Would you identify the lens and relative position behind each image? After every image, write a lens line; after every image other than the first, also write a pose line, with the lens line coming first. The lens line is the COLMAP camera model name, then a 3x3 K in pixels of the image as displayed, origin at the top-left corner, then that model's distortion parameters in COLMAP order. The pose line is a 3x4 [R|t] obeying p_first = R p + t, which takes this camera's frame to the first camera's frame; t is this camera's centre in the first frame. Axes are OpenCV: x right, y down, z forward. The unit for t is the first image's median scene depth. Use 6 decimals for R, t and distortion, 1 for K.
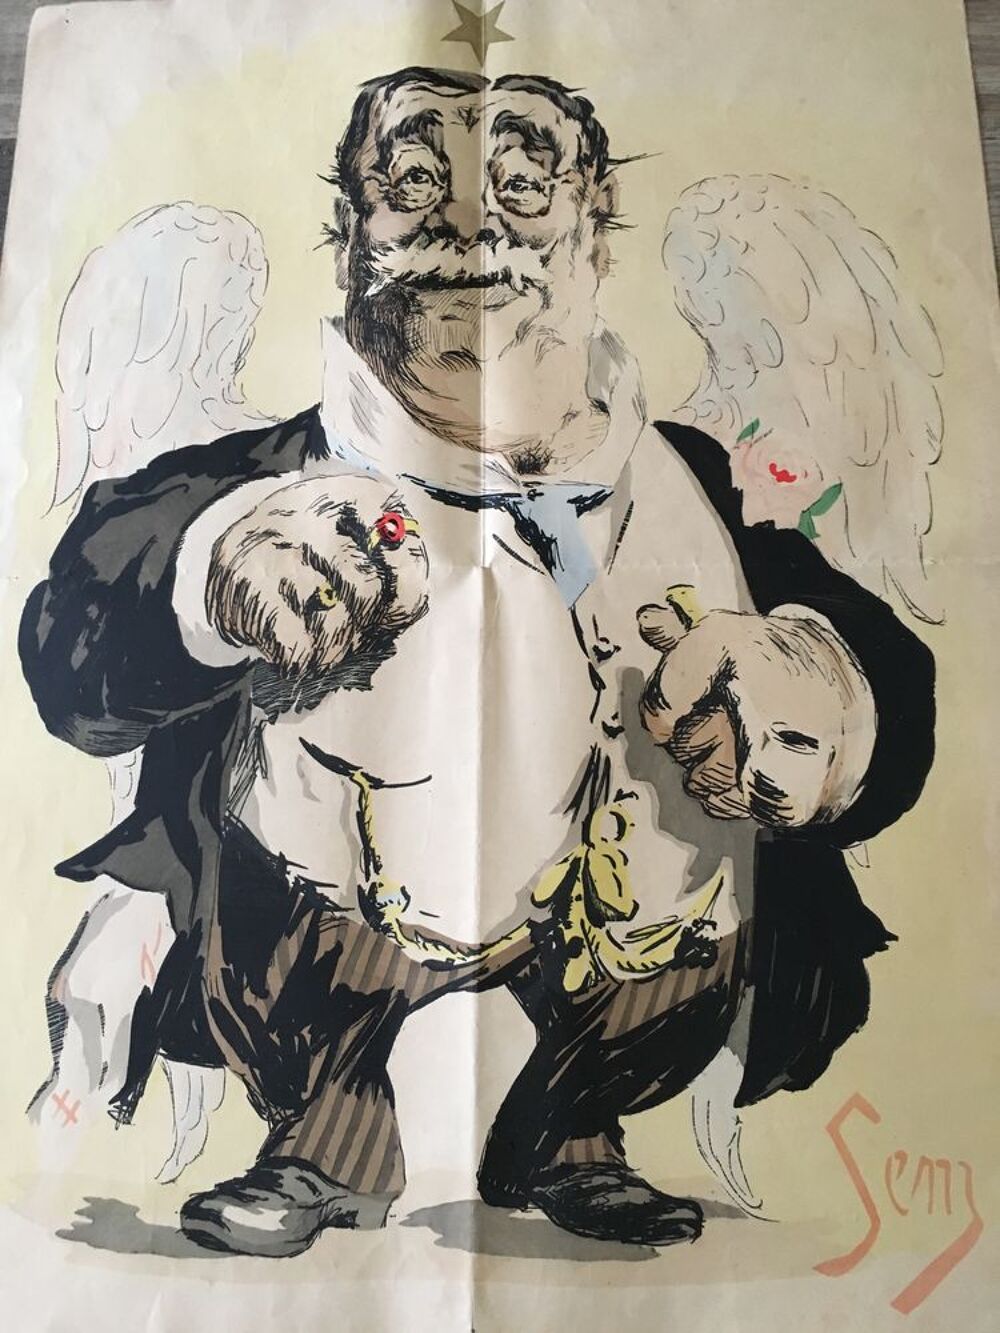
lens RADIAL K [[1218.1, 0, 500.0], [0, 1218.1, 666.5], [0, 0, 1]] dist [0.075290, -0.142234]
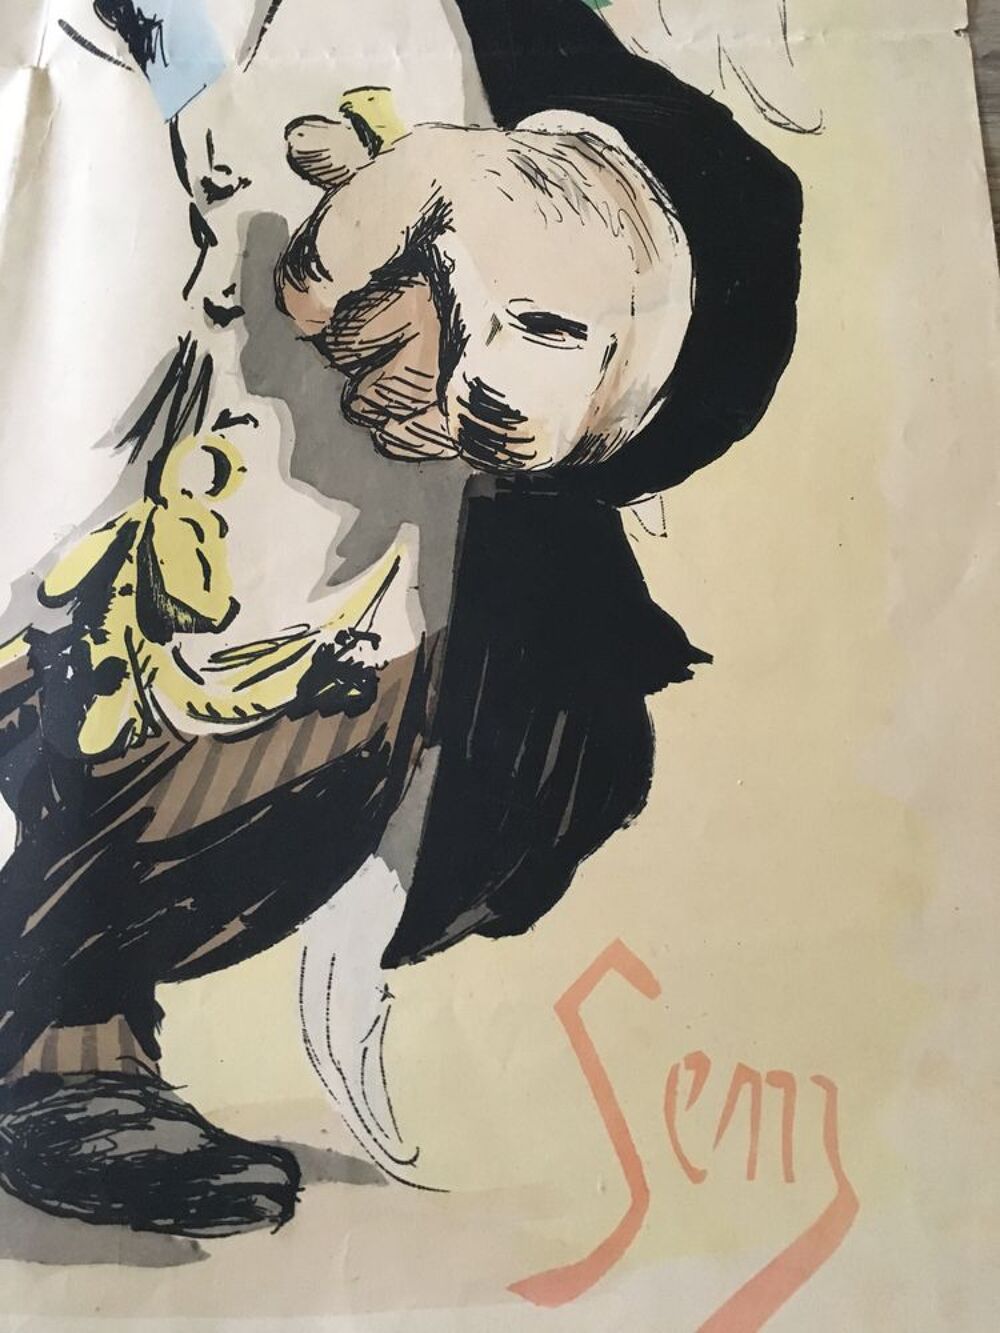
lens RADIAL K [[1218.1, 0, 500.0], [0, 1218.1, 666.5], [0, 0, 1]] dist [0.075290, -0.142234]
pose [[0.999633, 0.005738, -0.026466, 0.237225], [-0.006642, 0.999393, -0.034189, 0.234221], [0.026254, 0.034353, 0.999065, 0.454886]]
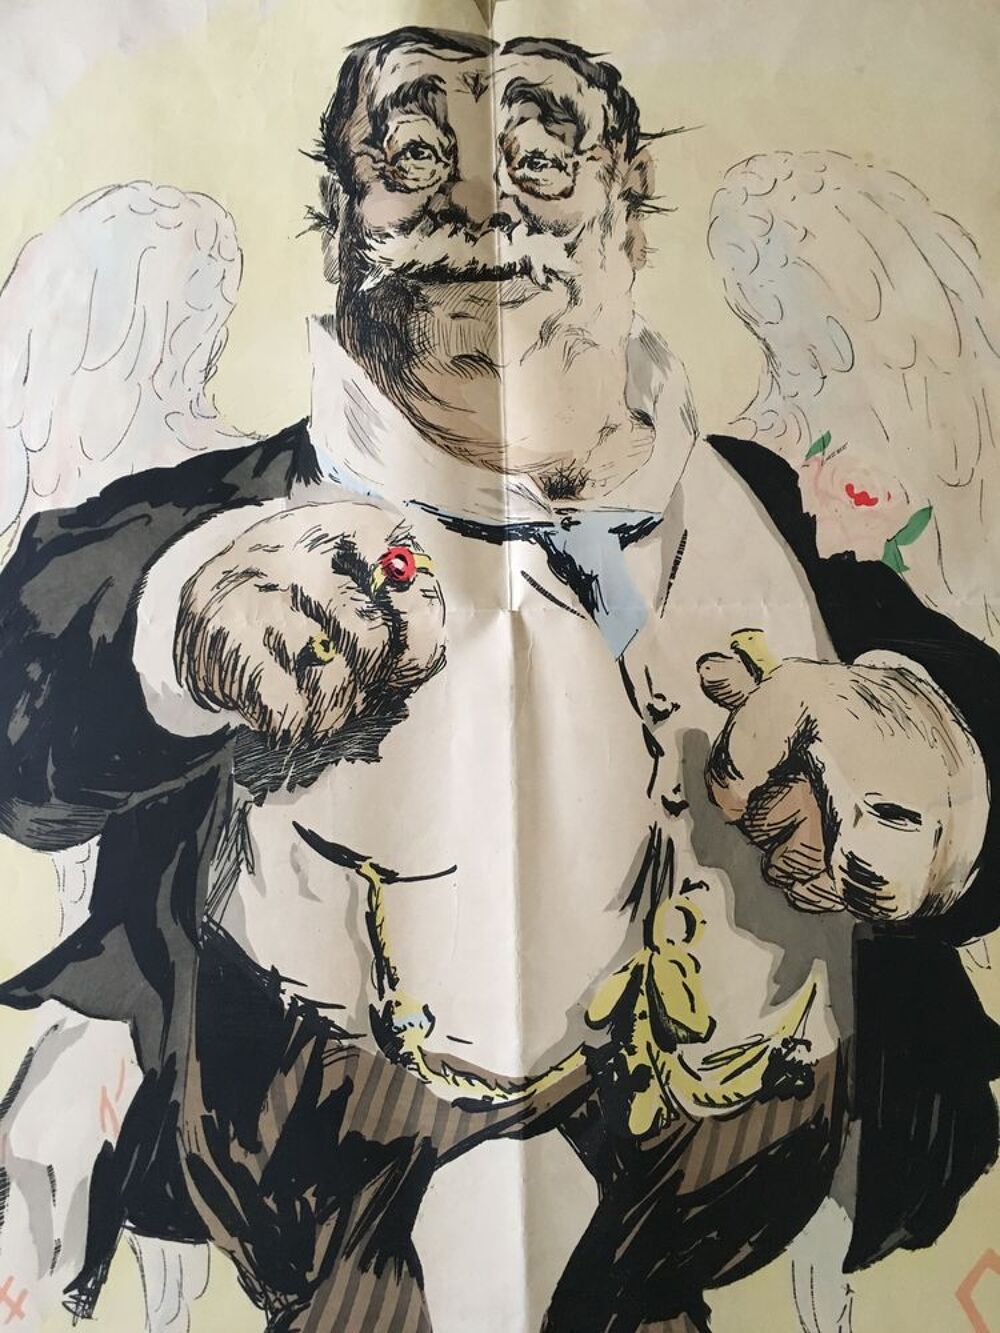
lens RADIAL K [[1218.1, 0, 500.0], [0, 1218.1, 666.5], [0, 0, 1]] dist [0.075290, -0.142234]
pose [[0.998752, -0.015109, 0.047594, -0.064786], [0.016078, 0.999670, -0.020030, -0.028168], [-0.047275, 0.020770, 0.998666, 0.177595]]
